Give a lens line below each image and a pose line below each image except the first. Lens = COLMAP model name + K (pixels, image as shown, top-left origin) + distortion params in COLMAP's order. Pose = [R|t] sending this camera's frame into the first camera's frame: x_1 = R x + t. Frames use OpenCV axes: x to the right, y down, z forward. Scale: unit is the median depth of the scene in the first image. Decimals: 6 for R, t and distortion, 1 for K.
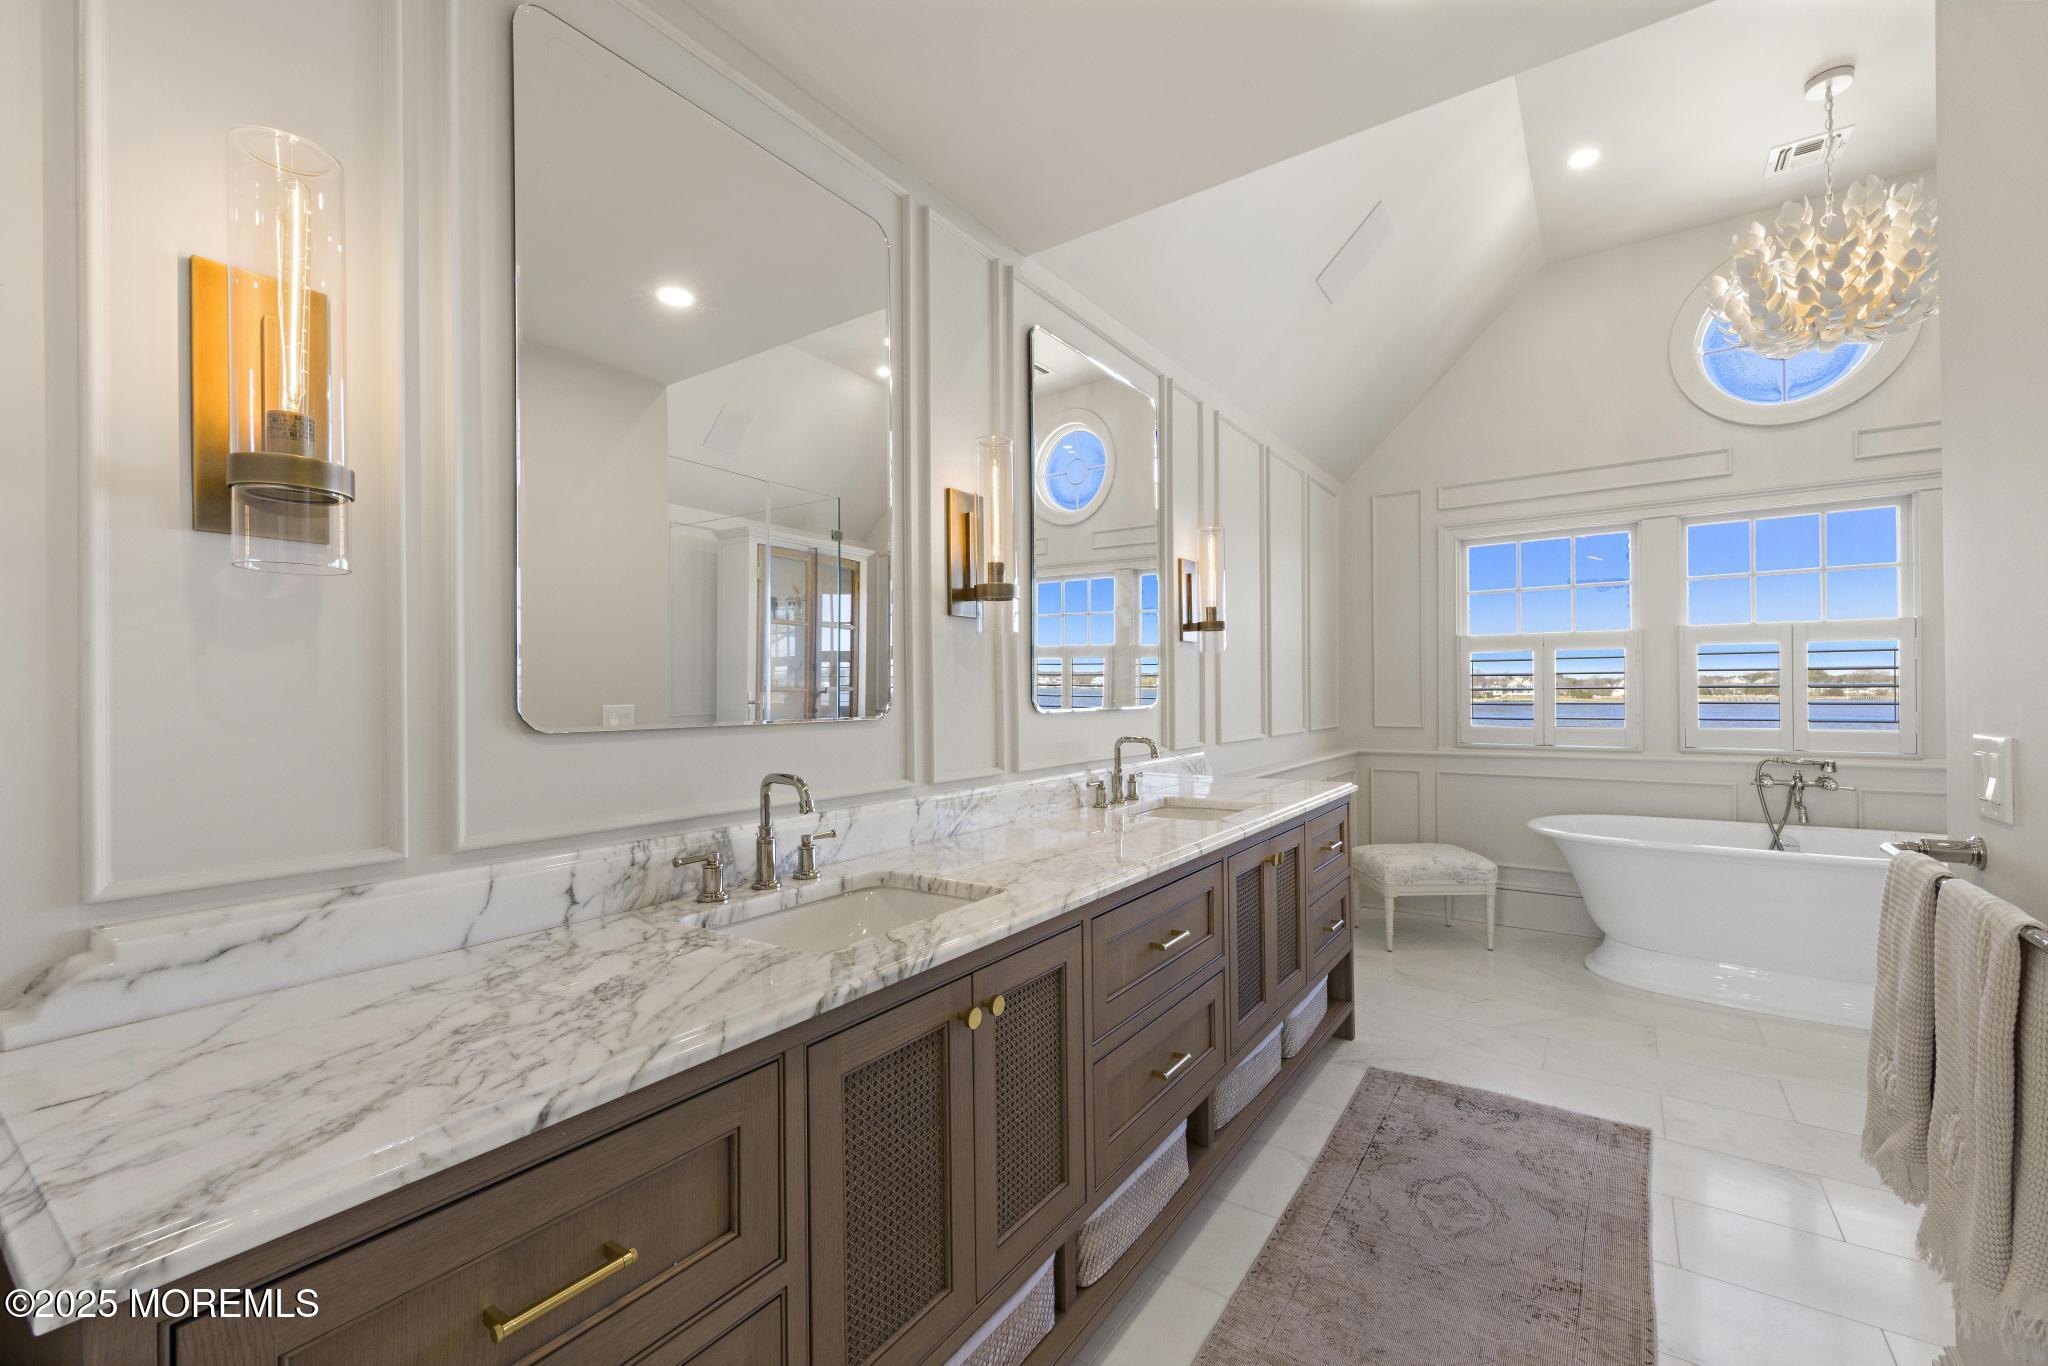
lens RADIAL K [[862.0, 0, 1032.3], [0, 862.0, 687.9], [0, 0, 1]] dist [0.001882, 0.000135]
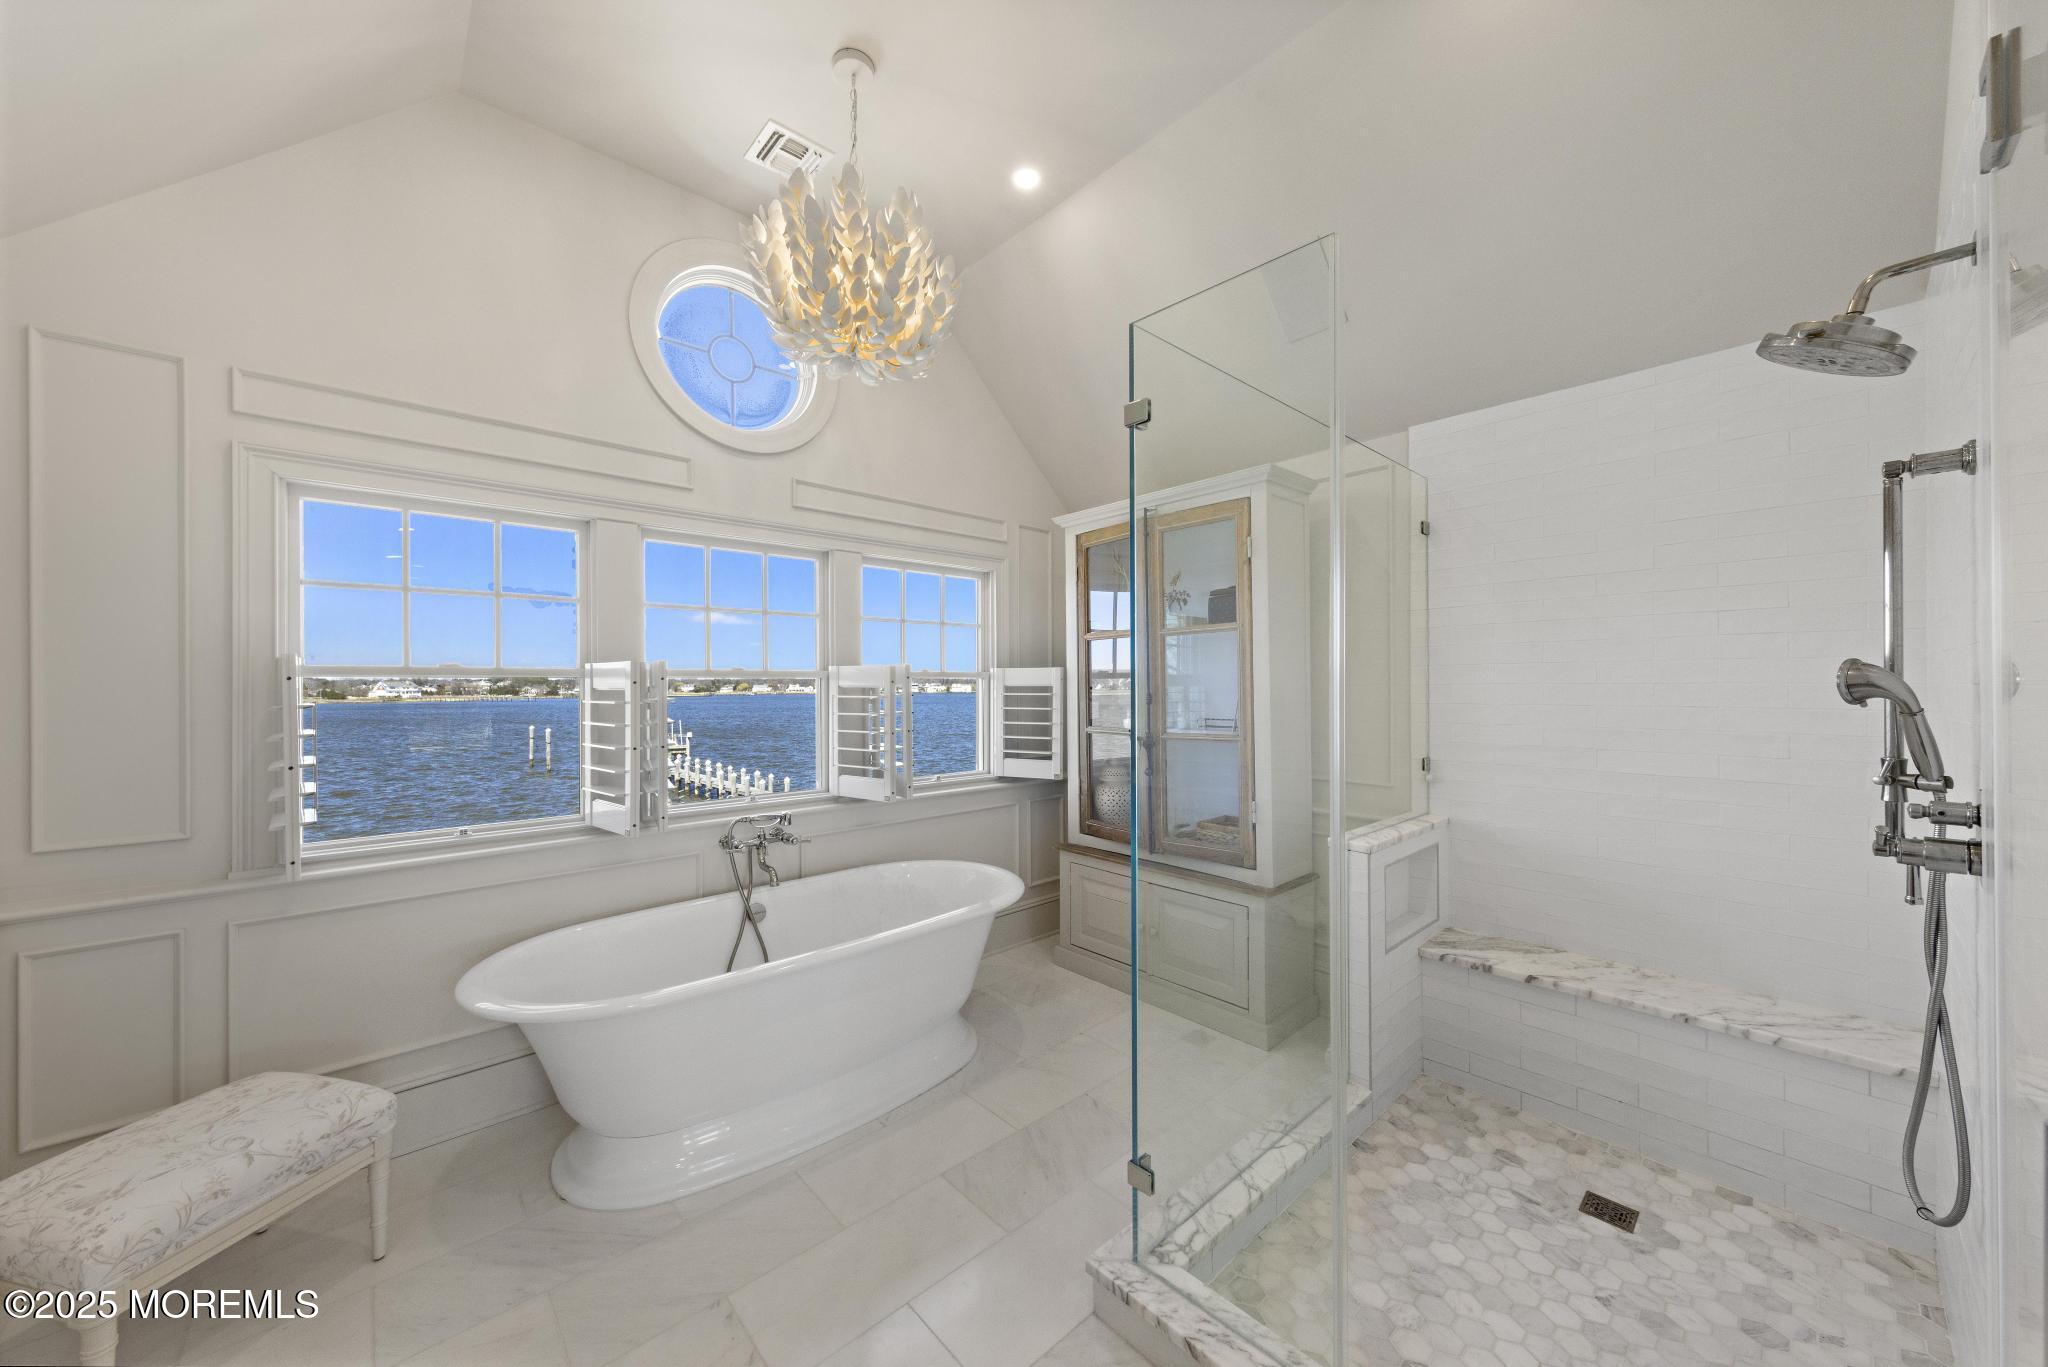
lens RADIAL K [[720.1, 0, 1038.2], [0, 720.1, 688.0], [0, 0, 1]] dist [0.003132, -0.000196]
pose [[0.226705, 0.001505, 0.973962, 0.192440], [-0.001145, 0.999999, -0.001279, -0.050432], [-0.973963, -0.000825, 0.226707, 0.512764]]
